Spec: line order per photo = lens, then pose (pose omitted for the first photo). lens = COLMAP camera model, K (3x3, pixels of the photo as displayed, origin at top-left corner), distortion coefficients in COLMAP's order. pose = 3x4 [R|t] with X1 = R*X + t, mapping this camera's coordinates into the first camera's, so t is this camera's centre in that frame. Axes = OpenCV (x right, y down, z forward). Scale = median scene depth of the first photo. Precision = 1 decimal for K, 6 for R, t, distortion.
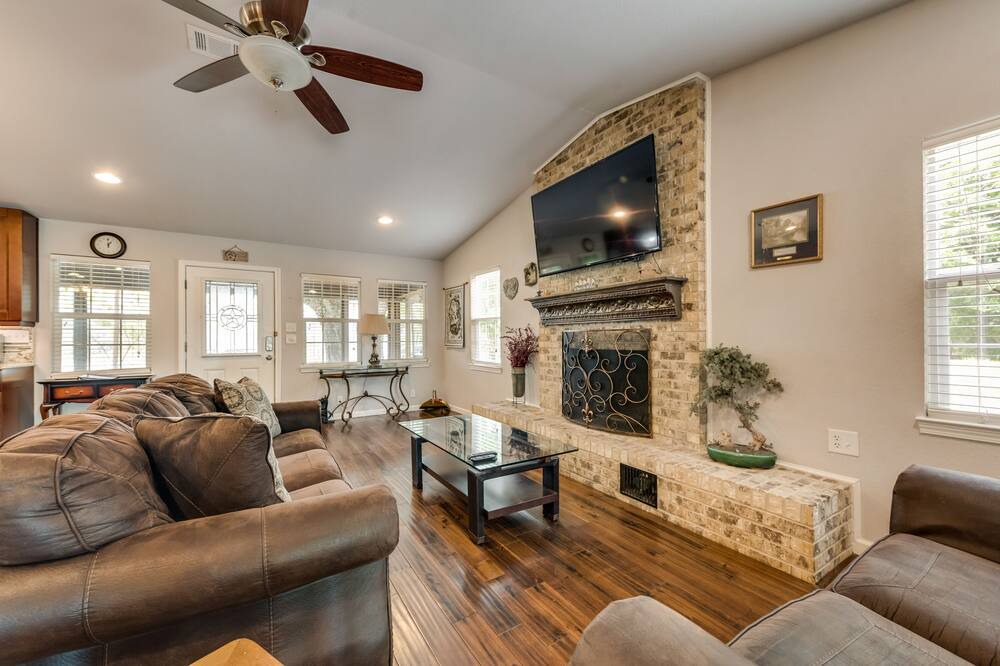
lens RADIAL K [[392.7, 0, 502.3], [0, 392.7, 338.0], [0, 0, 1]] dist [0.011793, -0.003507]
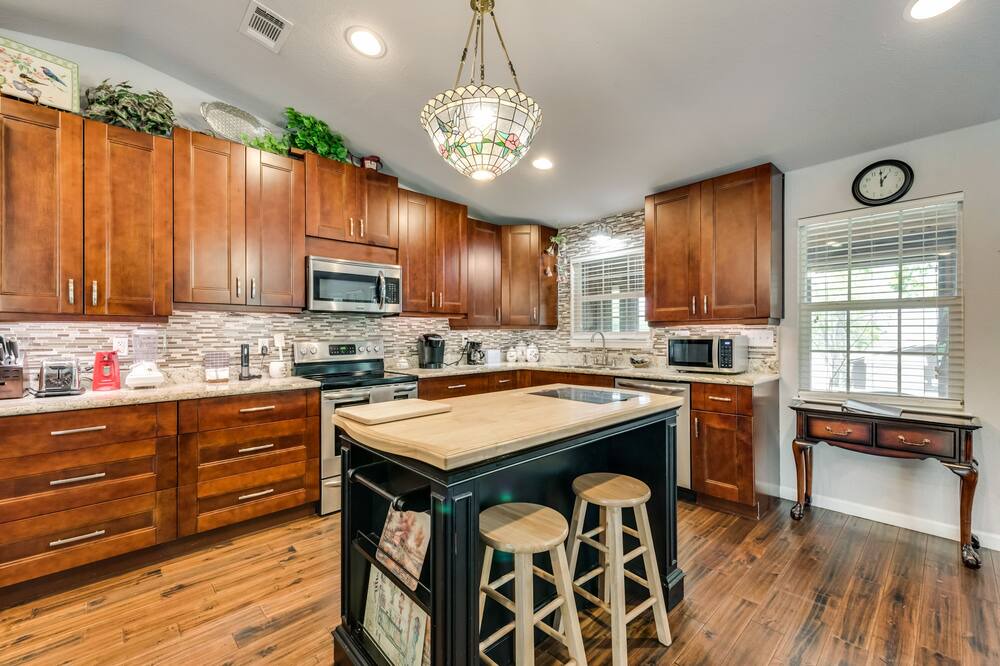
lens RADIAL K [[411.5, 0, 492.5], [0, 411.5, 334.1], [0, 0, 1]] dist [0.008779, -0.000571]
pose [[0.176382, 0.002475, -0.984319, -0.513349], [0.005507, 0.999979, 0.003501, -0.016704], [0.984306, -0.006038, 0.176364, 0.339211]]
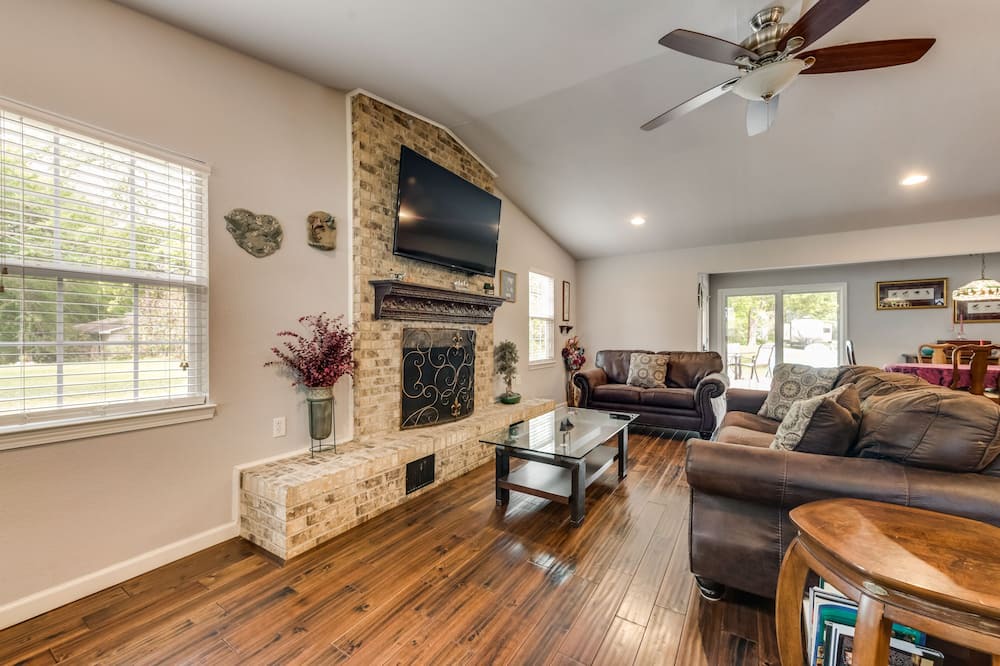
lens RADIAL K [[392.7, 0, 497.2], [0, 392.7, 338.4], [0, 0, 1]] dist [0.011793, -0.003507]
pose [[-0.423818, 0.004690, 0.905735, -0.618835], [0.005441, 0.999982, -0.002632, 0.007665], [-0.905731, 0.003813, -0.423835, 1.060263]]
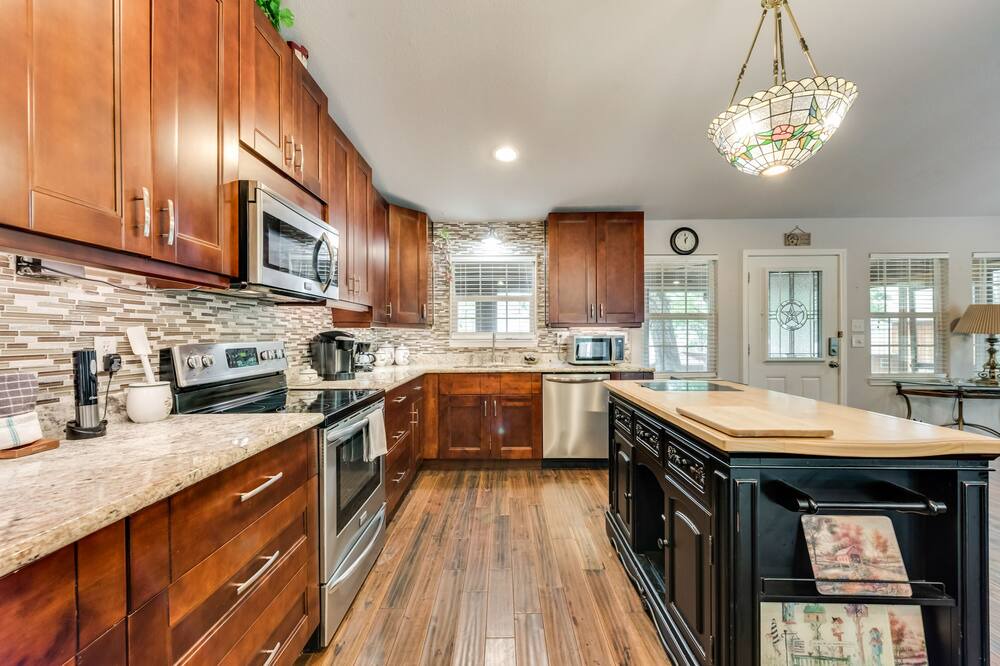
lens RADIAL K [[392.7, 0, 495.7], [0, 392.7, 337.7], [0, 0, 1]] dist [0.011793, -0.003507]
pose [[0.835848, 0.005386, -0.548934, -0.891044], [-0.001432, 0.999970, 0.007632, -0.010545], [0.548959, -0.005593, 0.835831, -0.034828]]
